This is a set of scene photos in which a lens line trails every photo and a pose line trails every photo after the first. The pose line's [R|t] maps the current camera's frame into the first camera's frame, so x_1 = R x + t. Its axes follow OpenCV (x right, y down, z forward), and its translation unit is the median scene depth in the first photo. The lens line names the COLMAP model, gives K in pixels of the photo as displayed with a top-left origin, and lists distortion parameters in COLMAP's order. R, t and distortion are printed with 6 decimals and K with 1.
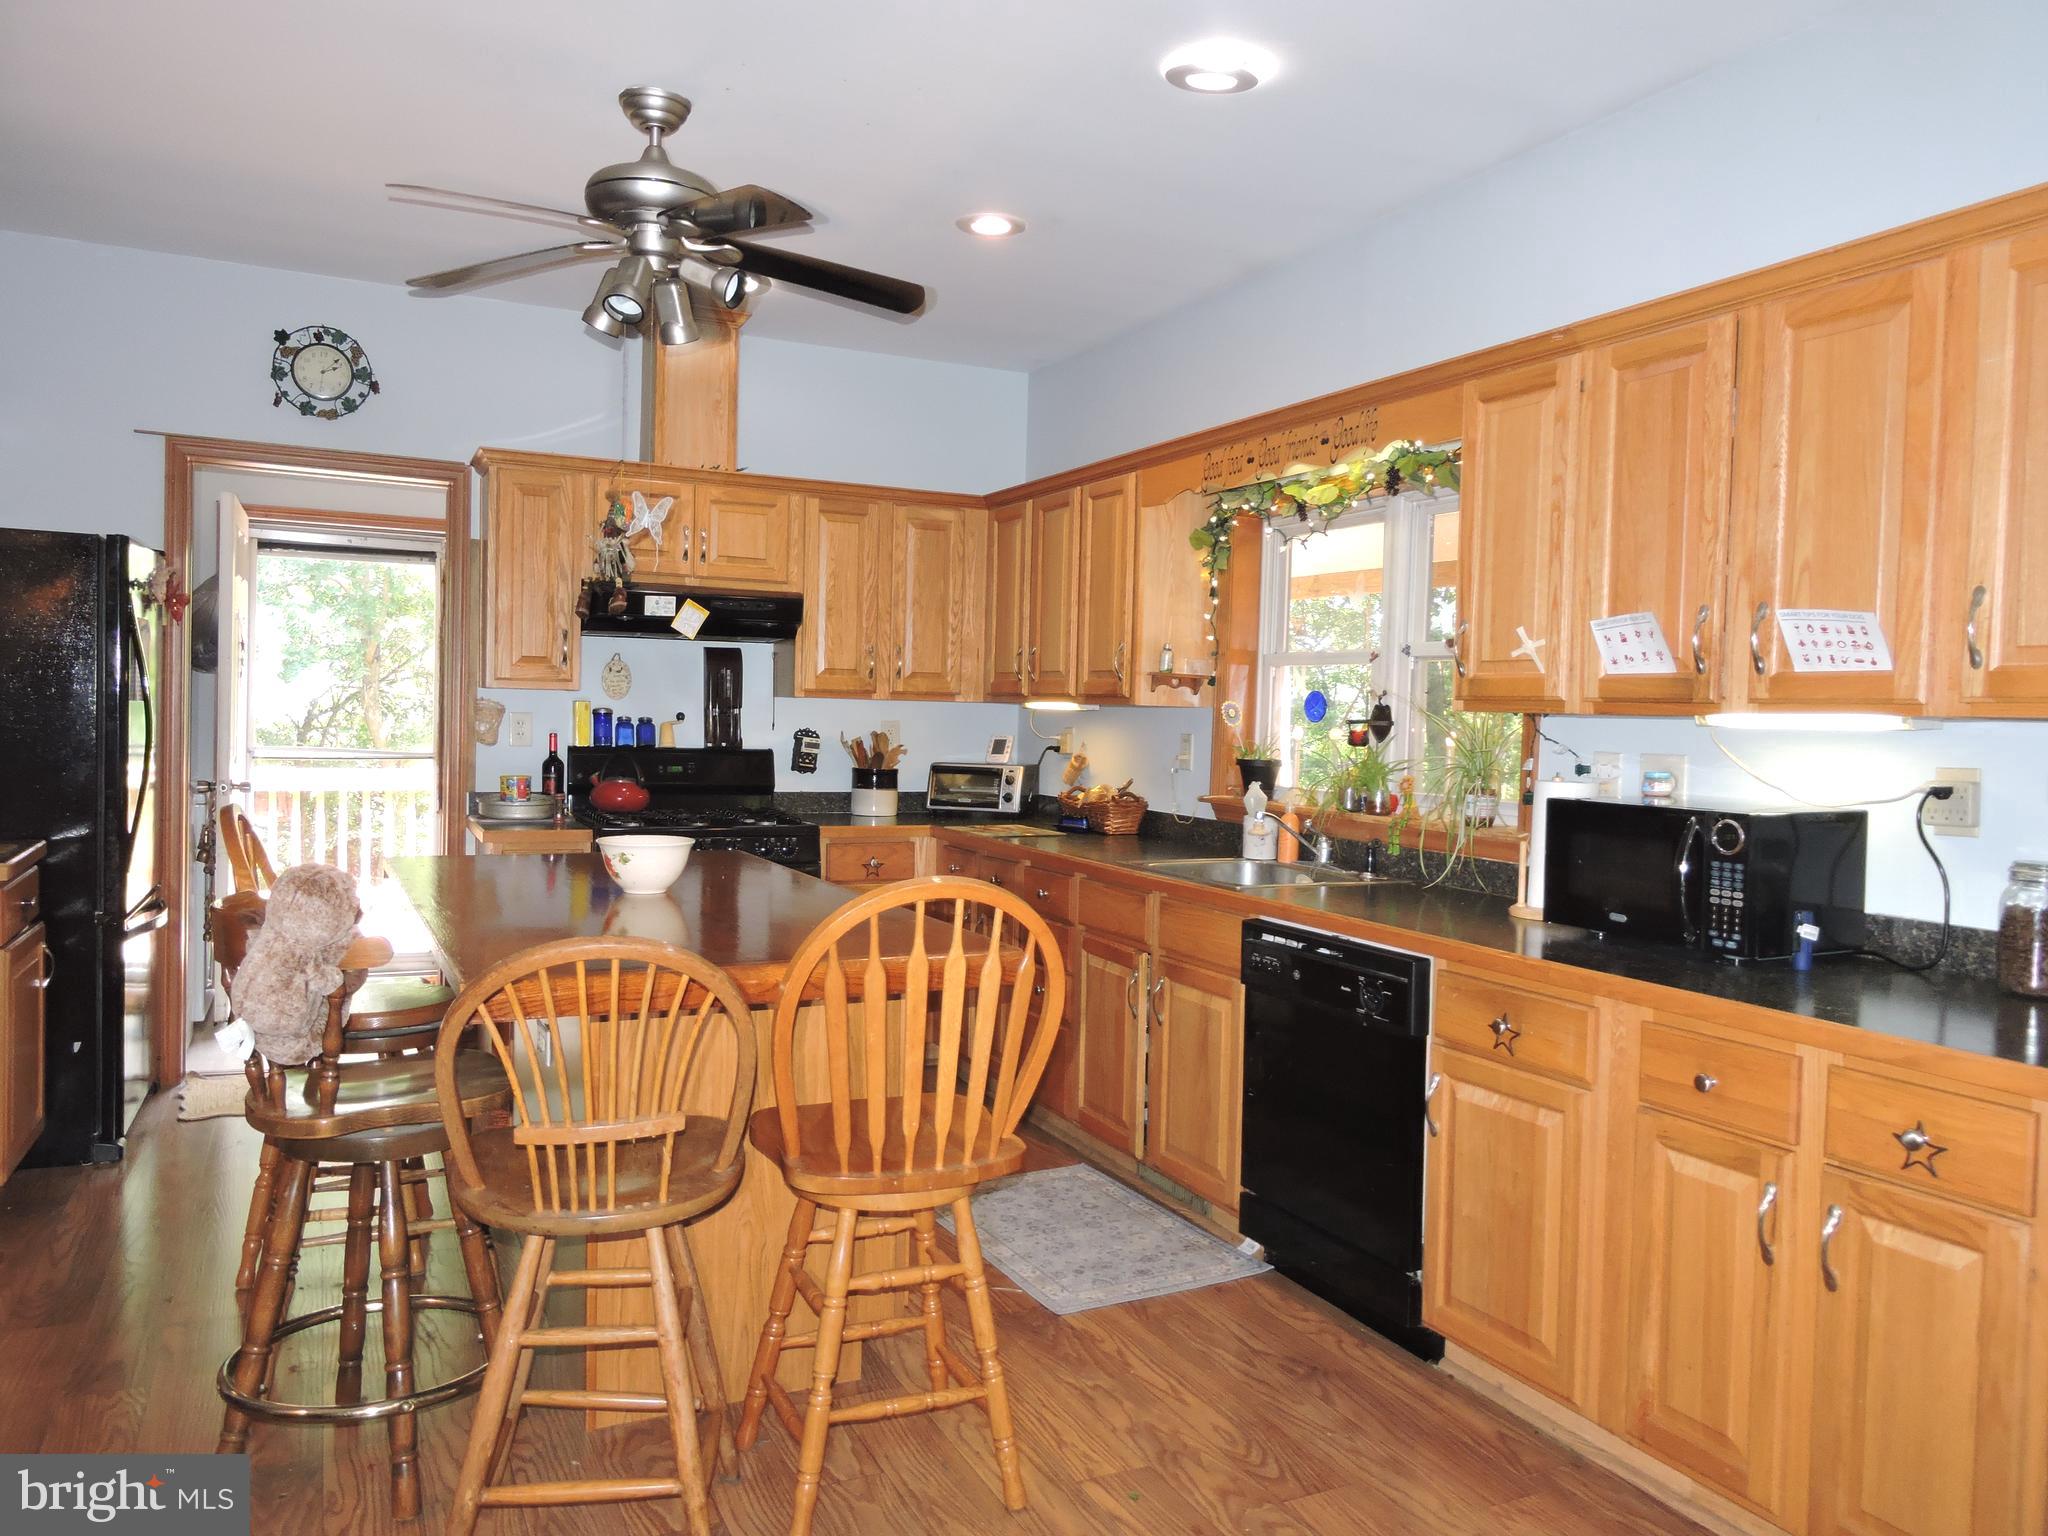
lens RADIAL K [[1454.0, 0, 1024.0], [0, 1454.0, 768.0], [0, 0, 1]] dist [-0.010809, 0.006397]
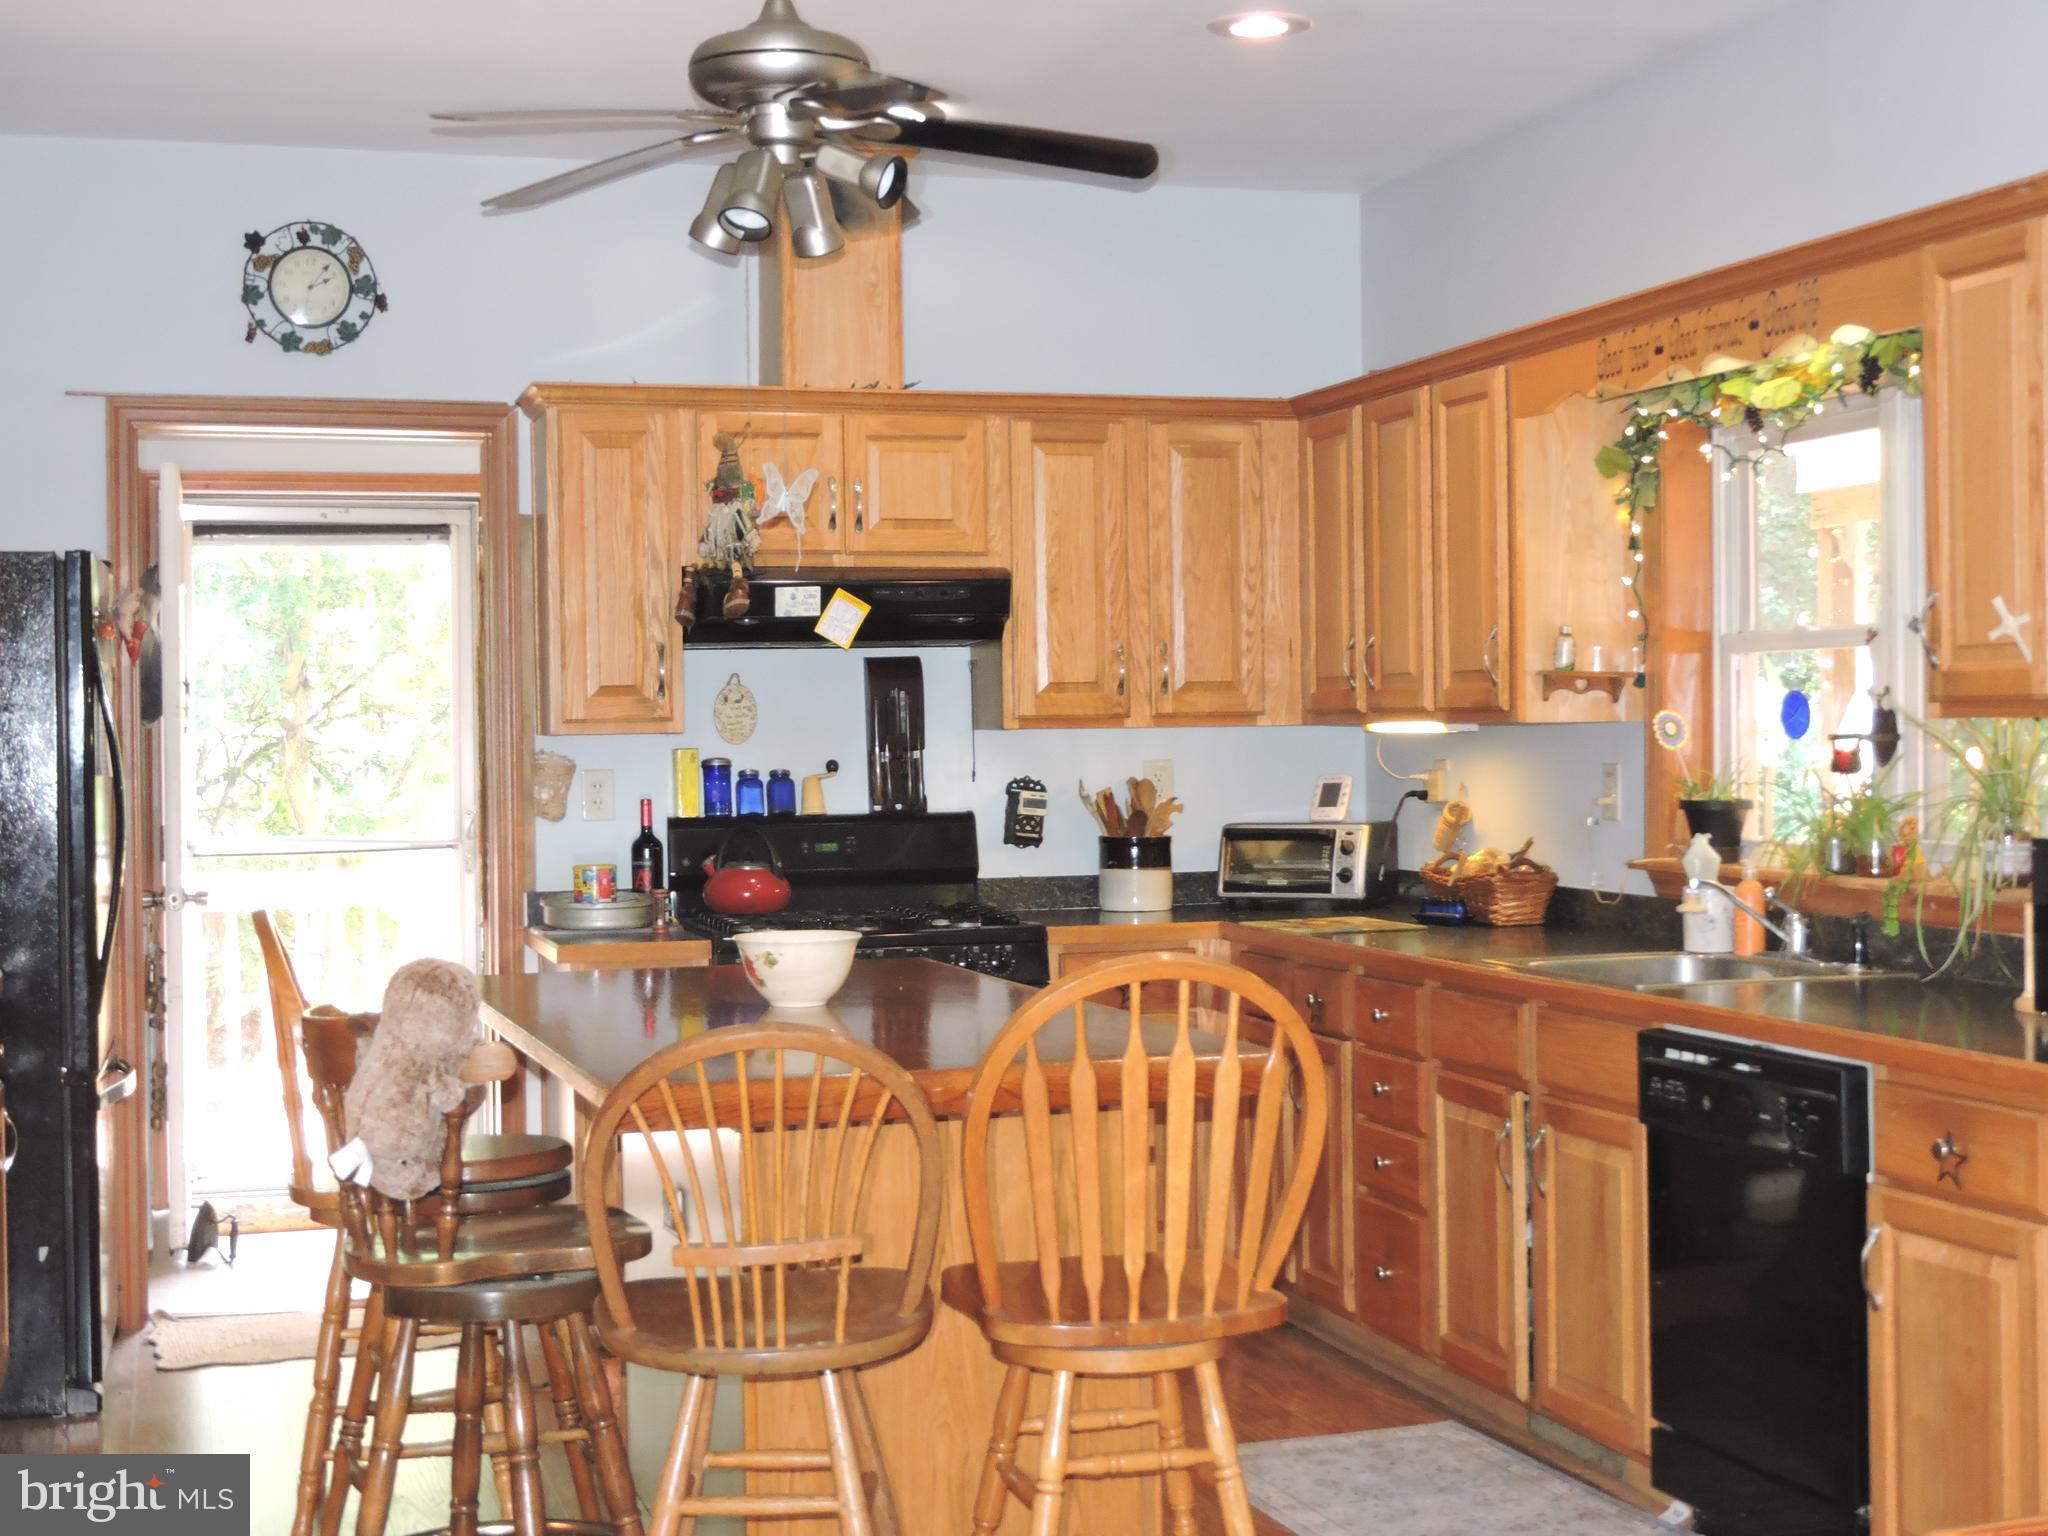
lens RADIAL K [[2869.5, 0, 1024.0], [0, 2869.5, 768.0], [0, 0, 1]] dist [-0.040579, 0.010111]
pose [[0.986211, -0.037871, -0.161101, 0.064010], [0.033506, 0.998996, -0.029729, 0.007383], [0.162065, 0.023921, 0.986490, -0.293560]]
